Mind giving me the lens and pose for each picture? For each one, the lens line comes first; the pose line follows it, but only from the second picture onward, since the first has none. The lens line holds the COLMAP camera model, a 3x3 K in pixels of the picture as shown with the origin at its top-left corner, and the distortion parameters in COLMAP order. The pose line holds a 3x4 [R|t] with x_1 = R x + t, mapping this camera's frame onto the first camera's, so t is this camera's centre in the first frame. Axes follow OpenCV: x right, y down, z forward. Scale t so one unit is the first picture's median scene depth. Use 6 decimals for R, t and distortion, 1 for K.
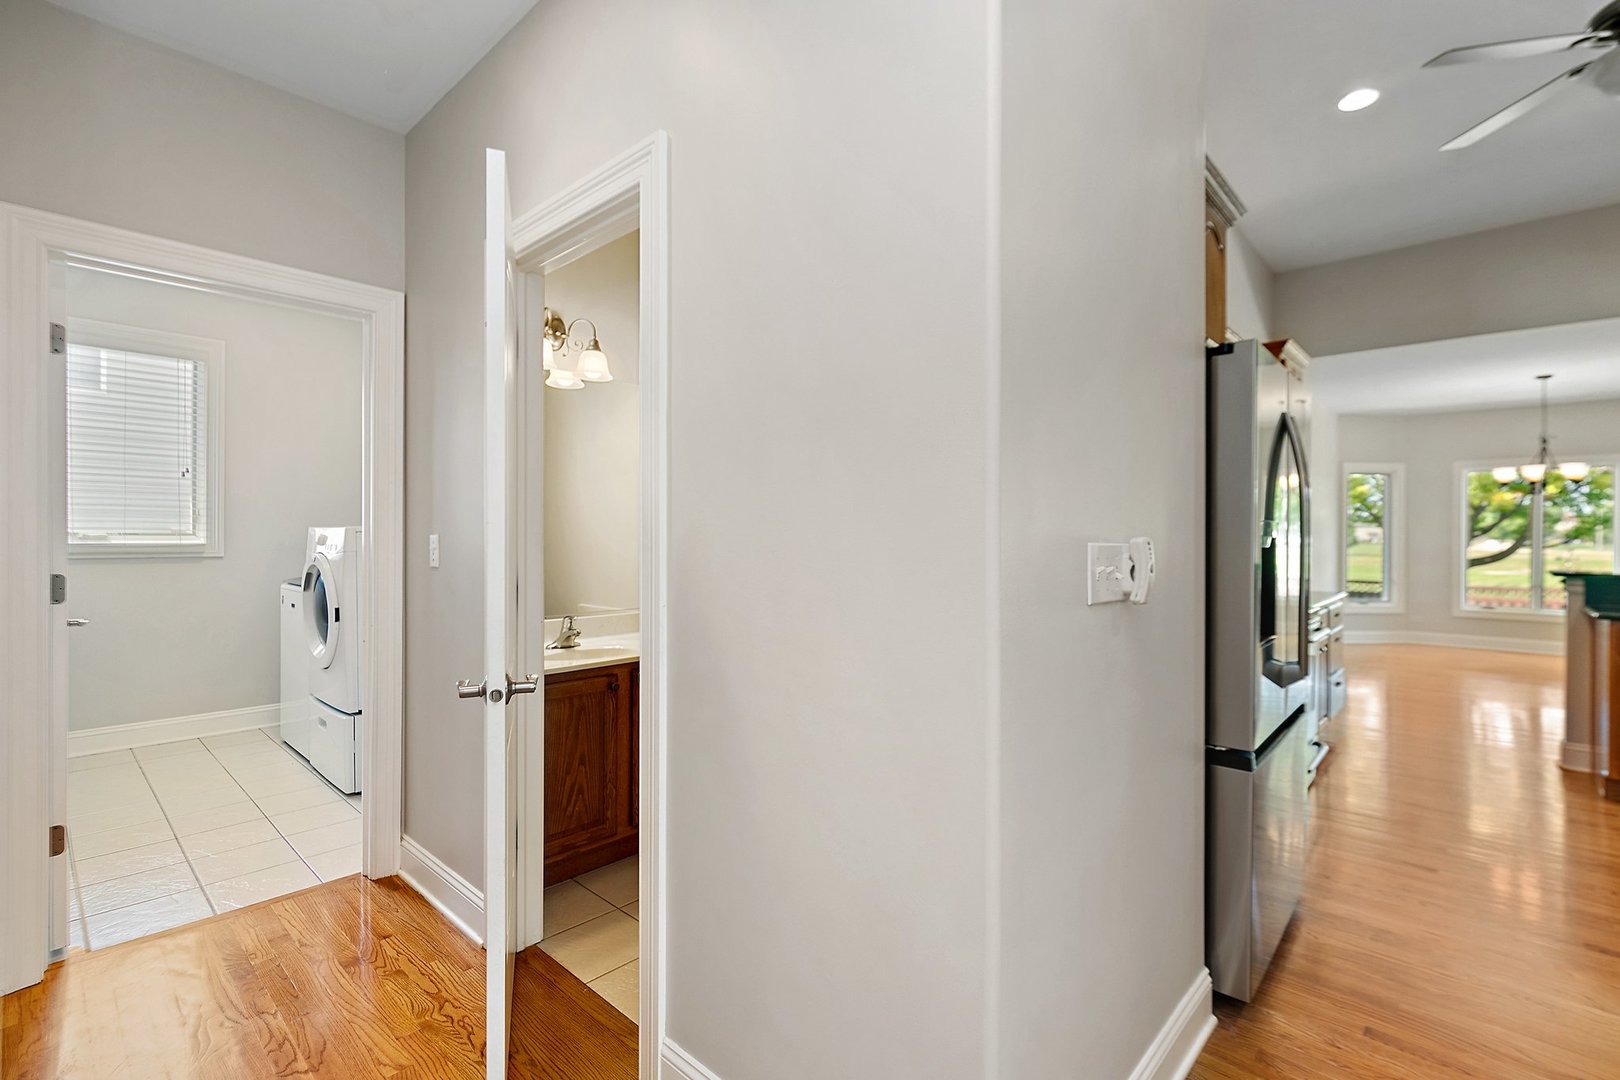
lens RADIAL K [[737.4, 0, 811.1], [0, 737.4, 538.7], [0, 0, 1]] dist [-0.000670, -0.000160]
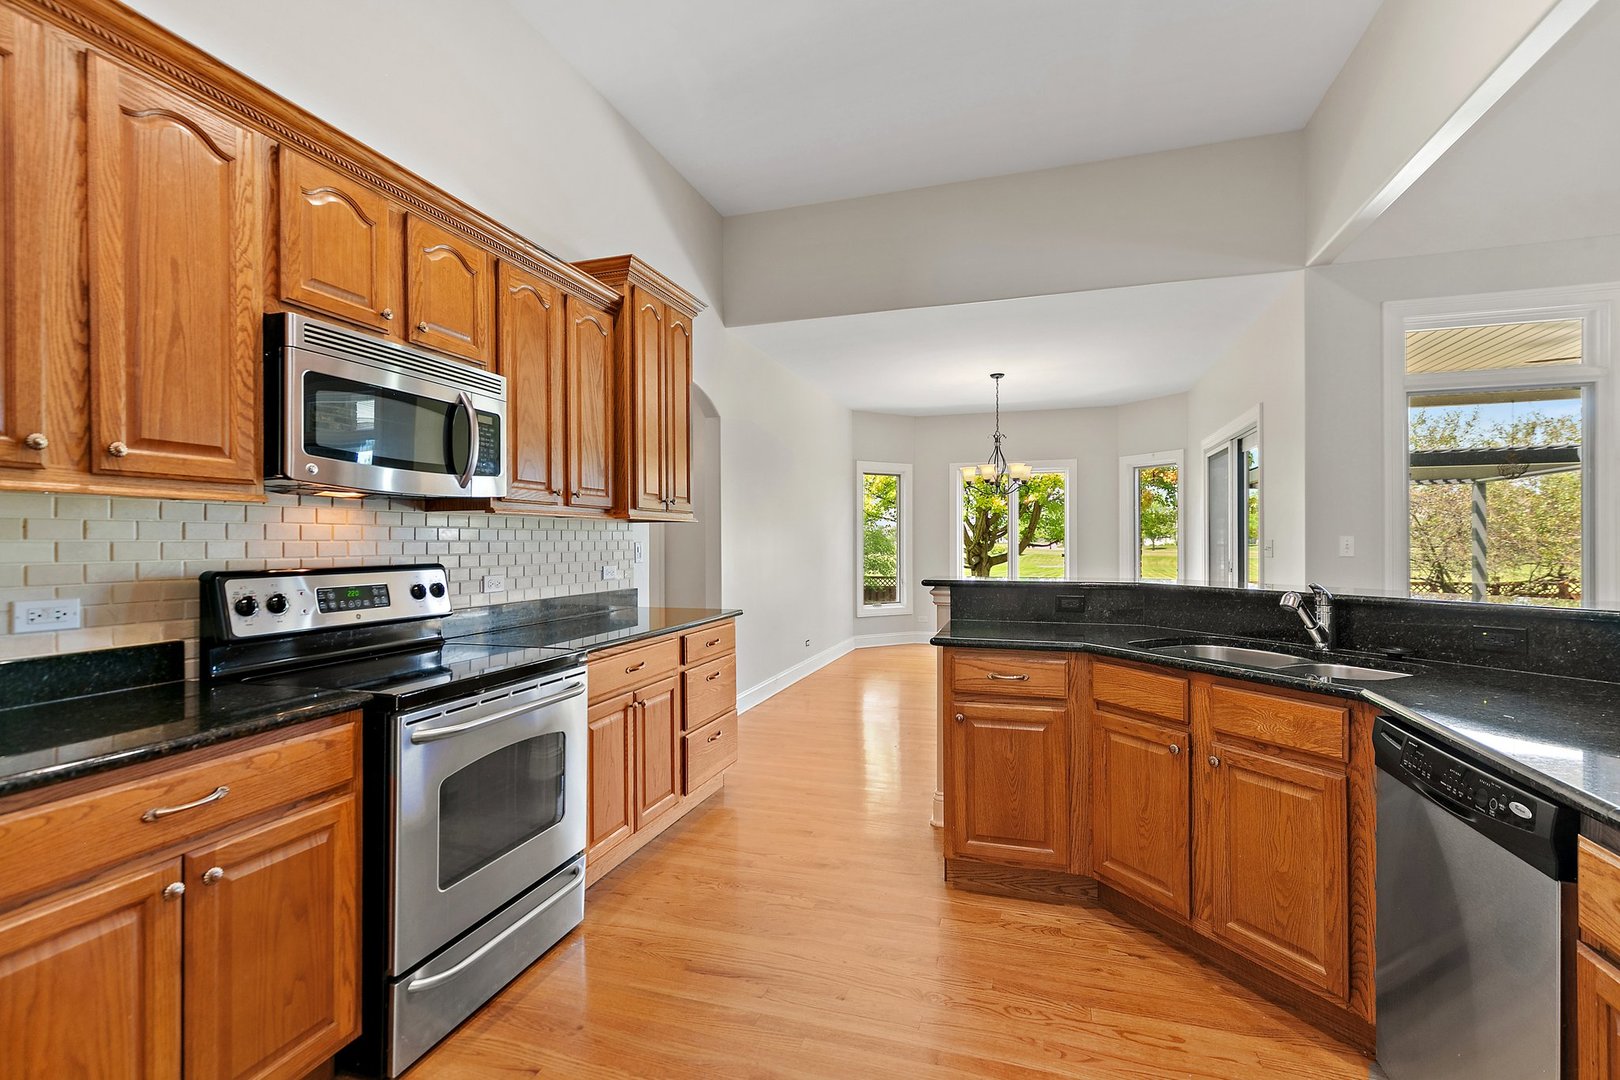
lens RADIAL K [[737.4, 0, 807.9], [0, 737.4, 539.5], [0, 0, 1]] dist [-0.000670, -0.000160]
pose [[0.906623, -0.009704, 0.421830, 0.340982], [0.012347, 0.999918, -0.003535, 0.002599], [-0.421761, 0.008413, 0.906668, 0.204160]]
